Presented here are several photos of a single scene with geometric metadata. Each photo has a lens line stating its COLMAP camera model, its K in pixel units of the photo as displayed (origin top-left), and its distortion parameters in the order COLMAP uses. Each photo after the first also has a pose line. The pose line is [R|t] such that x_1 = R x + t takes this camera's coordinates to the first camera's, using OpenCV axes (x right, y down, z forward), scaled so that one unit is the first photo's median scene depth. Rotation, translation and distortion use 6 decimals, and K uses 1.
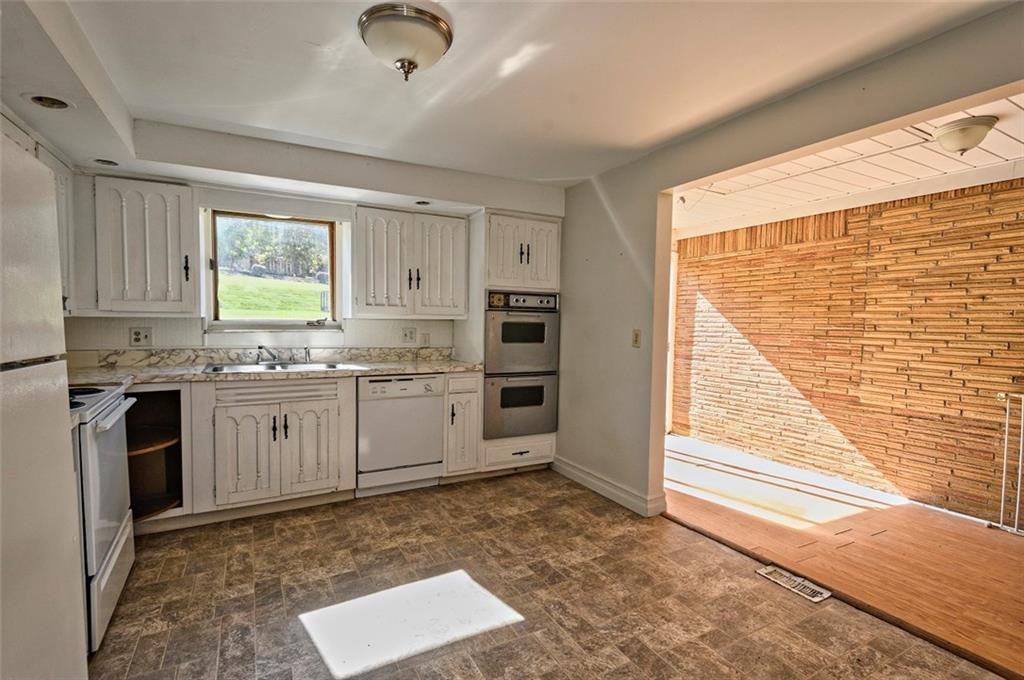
lens RADIAL K [[475.8, 0, 510.7], [0, 475.8, 344.6], [0, 0, 1]] dist [0.010809, -0.003931]
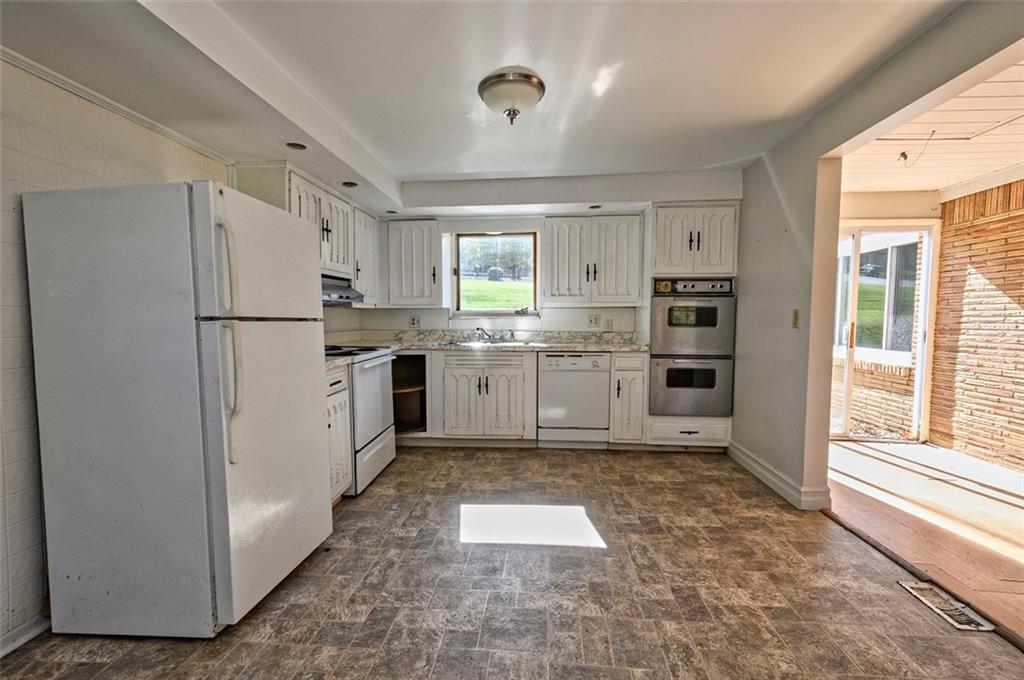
lens RADIAL K [[452.8, 0, 518.5], [0, 452.8, 343.0], [0, 0, 1]] dist [0.011635, -0.002225]
pose [[0.842343, 0.015912, -0.538706, 0.290198], [-0.015038, 0.999869, 0.006020, 0.038067], [0.538731, 0.003031, 0.842472, -0.049604]]
